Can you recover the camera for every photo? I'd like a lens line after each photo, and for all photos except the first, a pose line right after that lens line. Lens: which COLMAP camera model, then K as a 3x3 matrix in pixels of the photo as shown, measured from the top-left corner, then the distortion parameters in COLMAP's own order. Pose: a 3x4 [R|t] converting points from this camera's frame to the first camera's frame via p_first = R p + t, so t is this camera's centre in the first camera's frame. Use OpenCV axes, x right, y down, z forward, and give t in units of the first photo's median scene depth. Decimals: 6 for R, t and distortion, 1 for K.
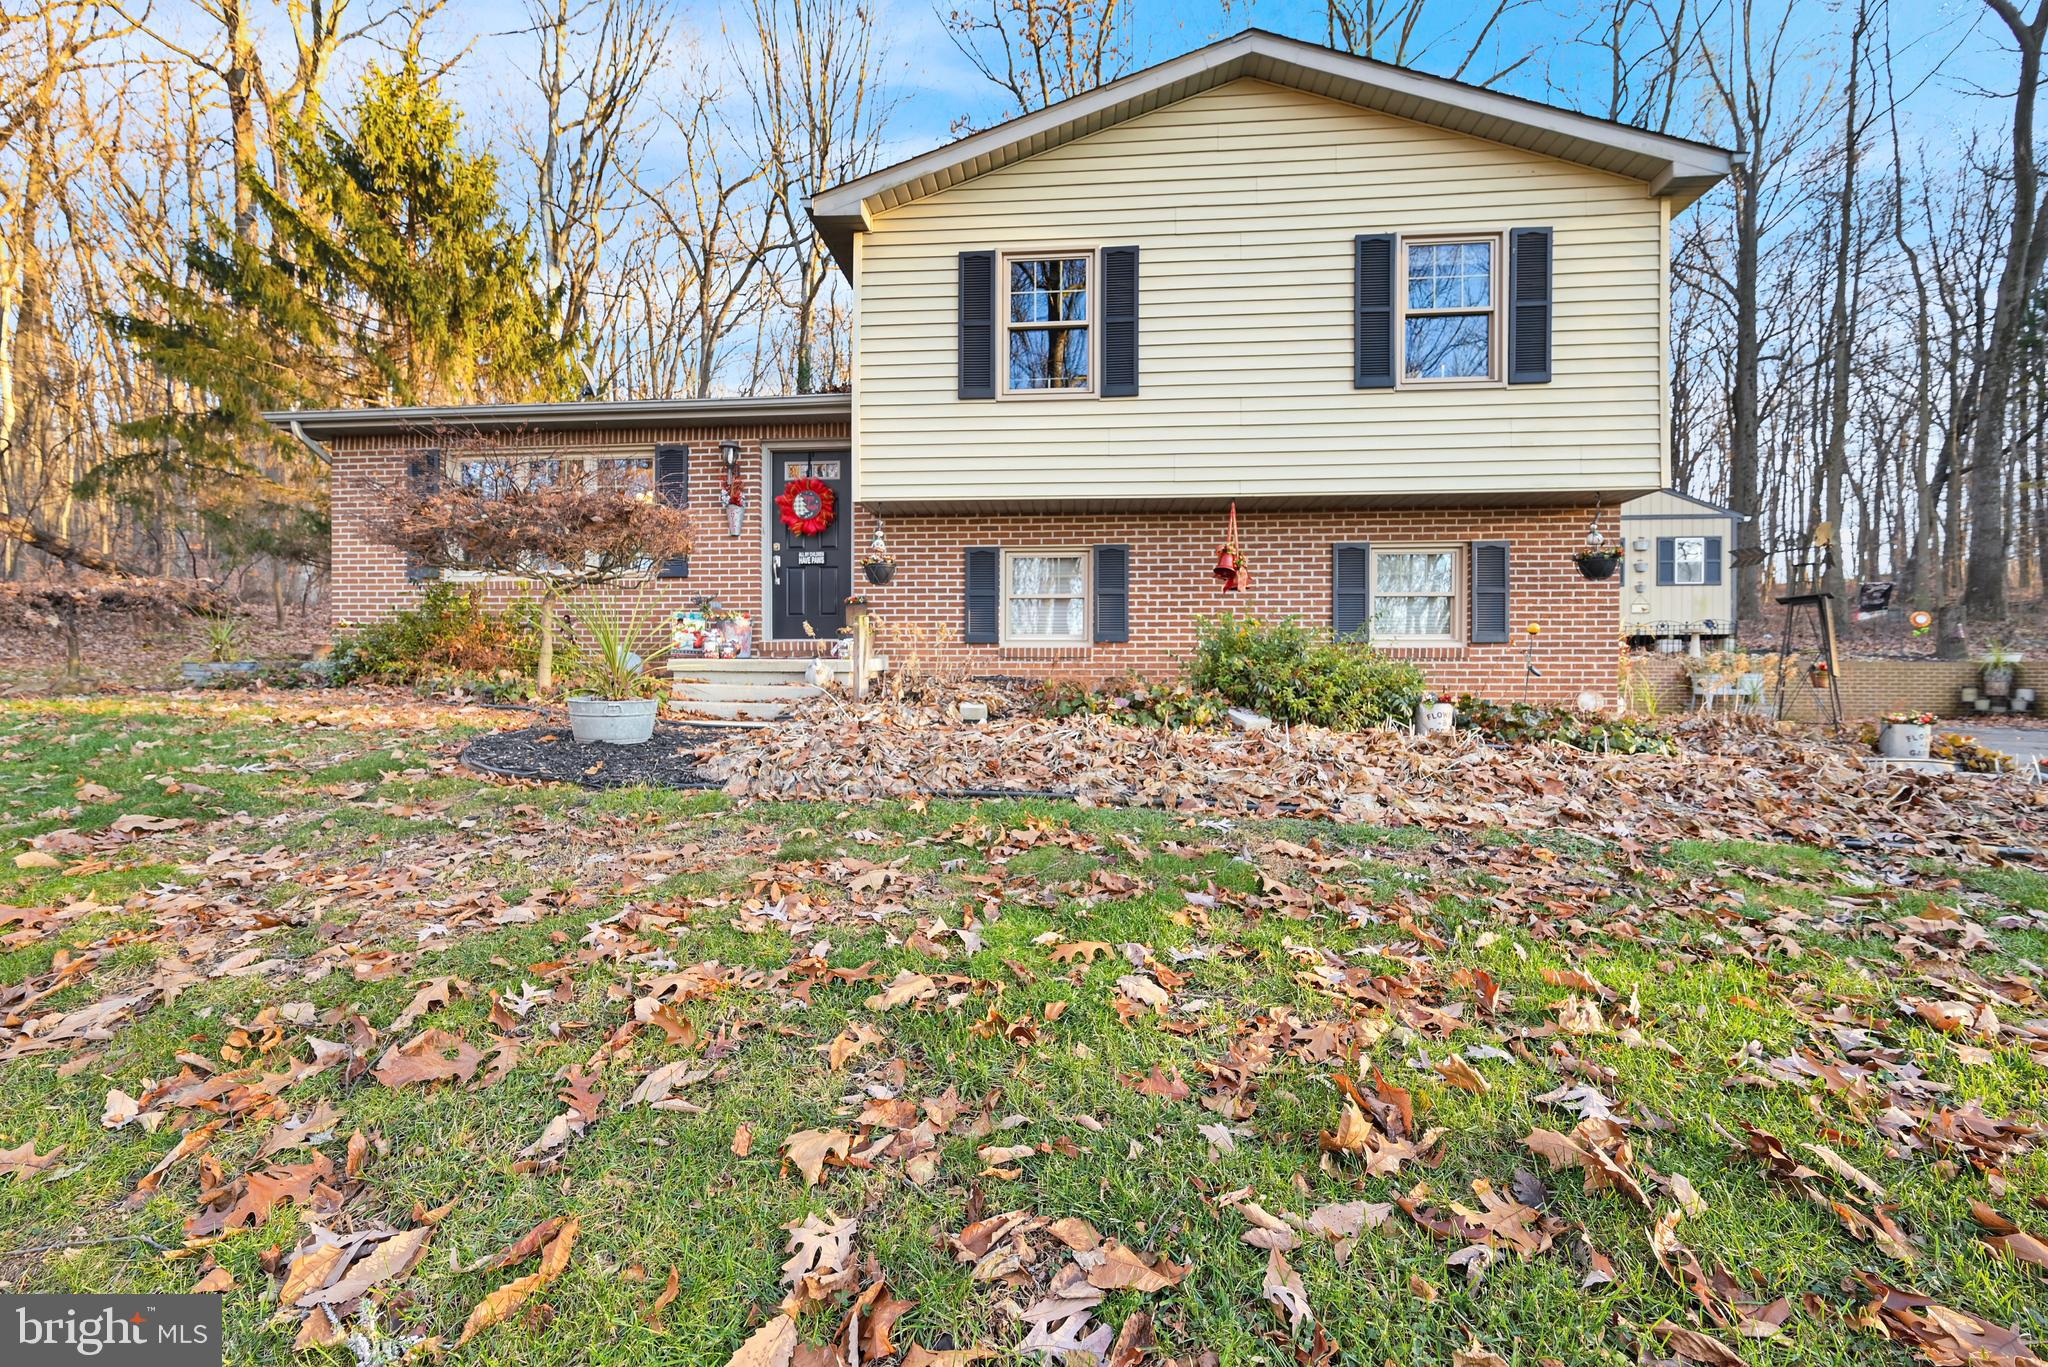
lens RADIAL K [[837.7, 0, 1024.4], [0, 837.7, 691.2], [0, 0, 1]] dist [-0.002424, 0.000091]
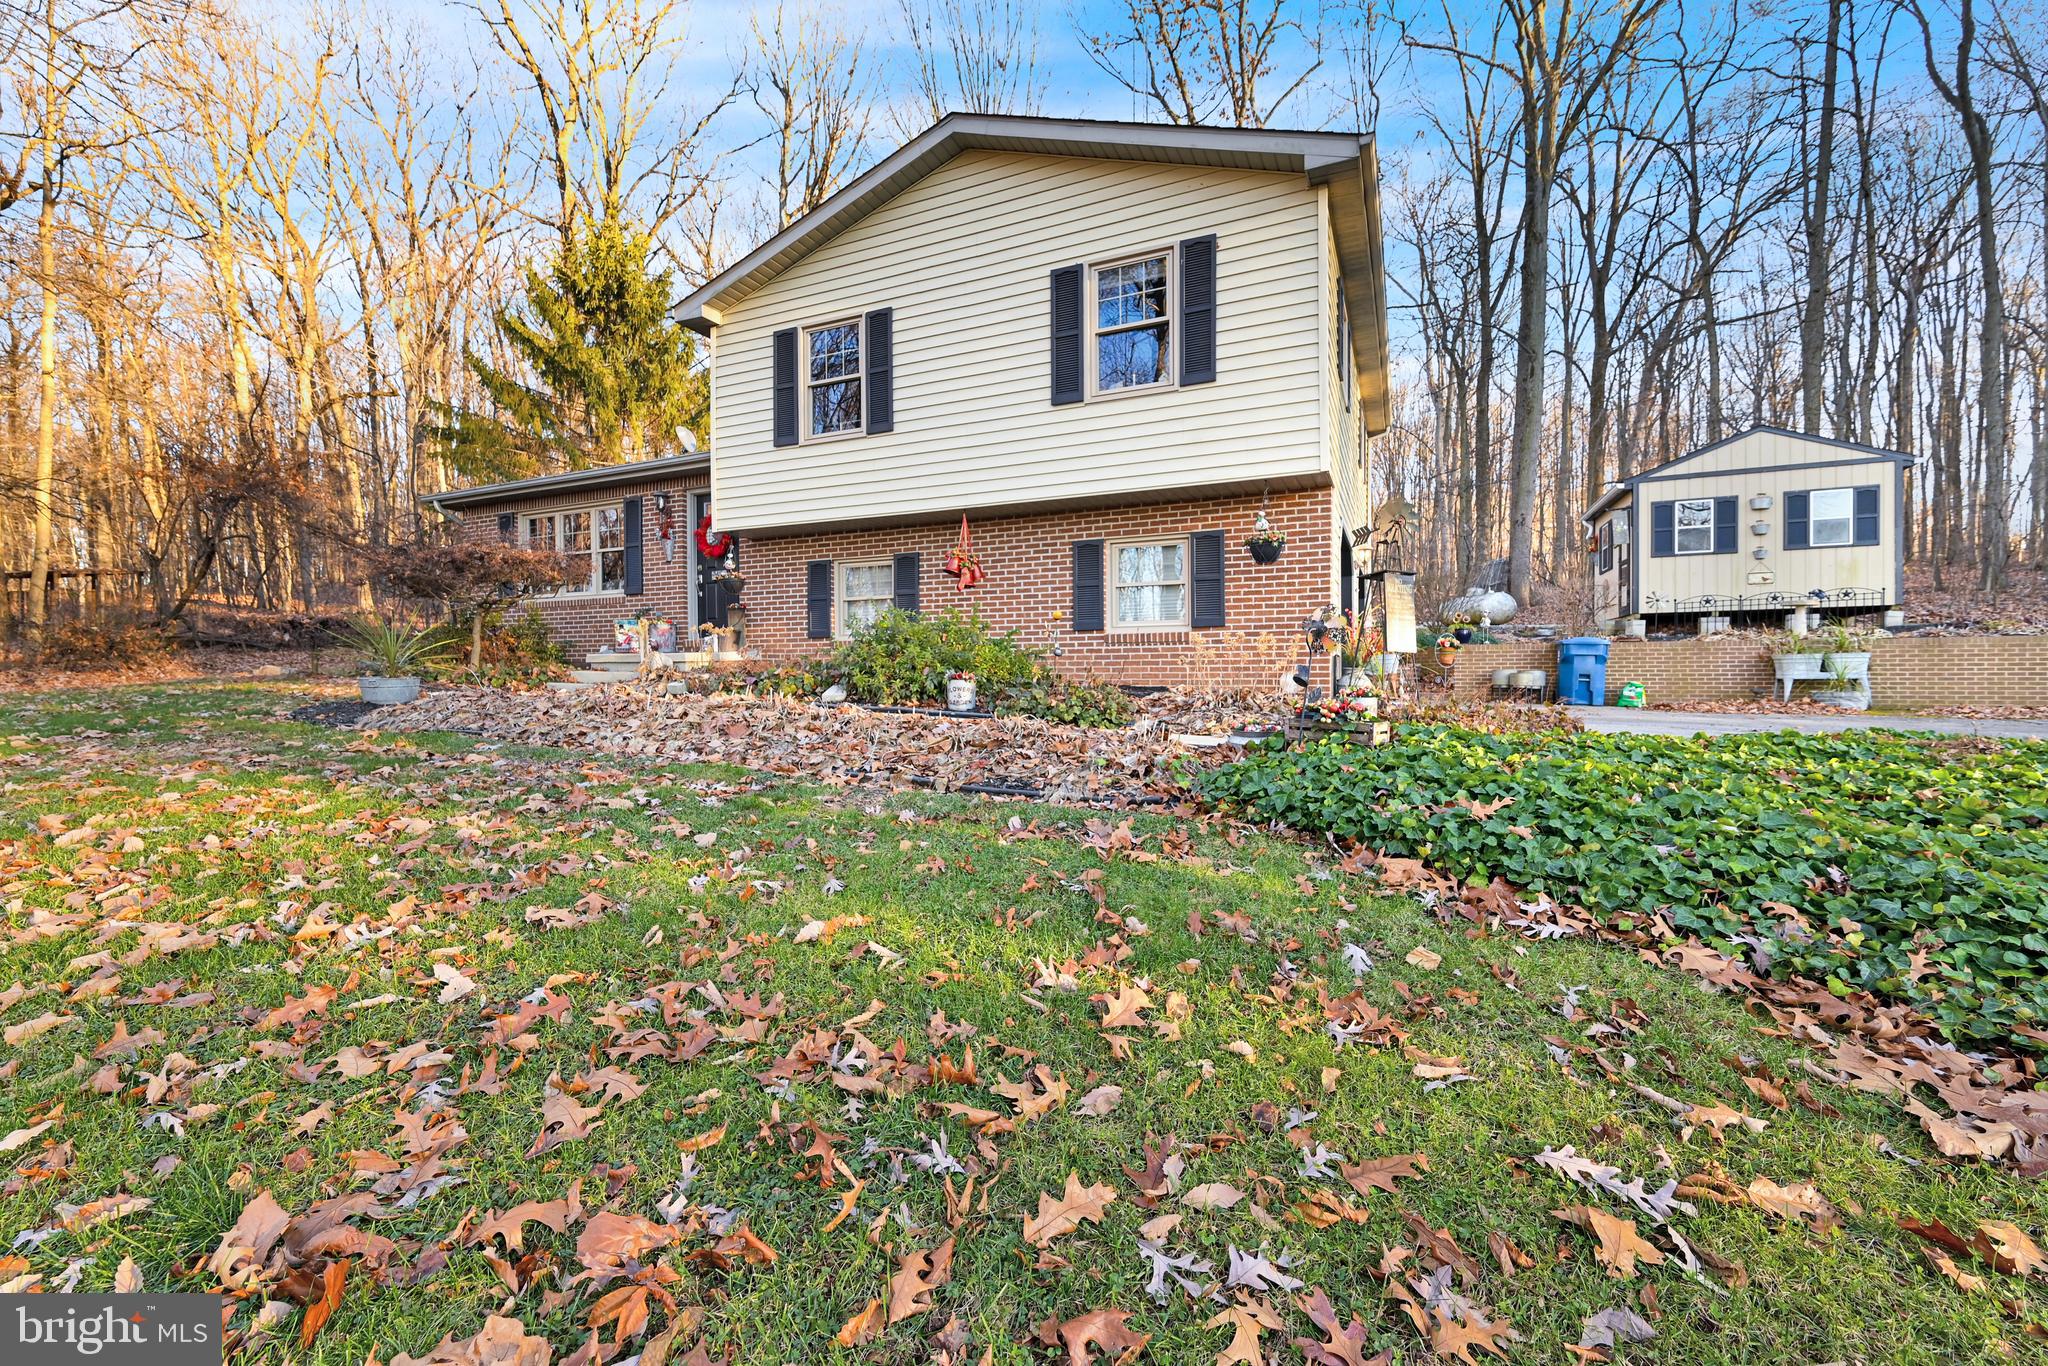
lens RADIAL K [[837.7, 0, 1021.2], [0, 837.7, 671.3], [0, 0, 1]] dist [-0.002424, 0.000091]
pose [[0.935474, -0.000412, -0.353394, 0.688255], [-0.001666, 0.999983, -0.005577, -0.000737], [0.353391, 0.005806, 0.935458, -0.055601]]
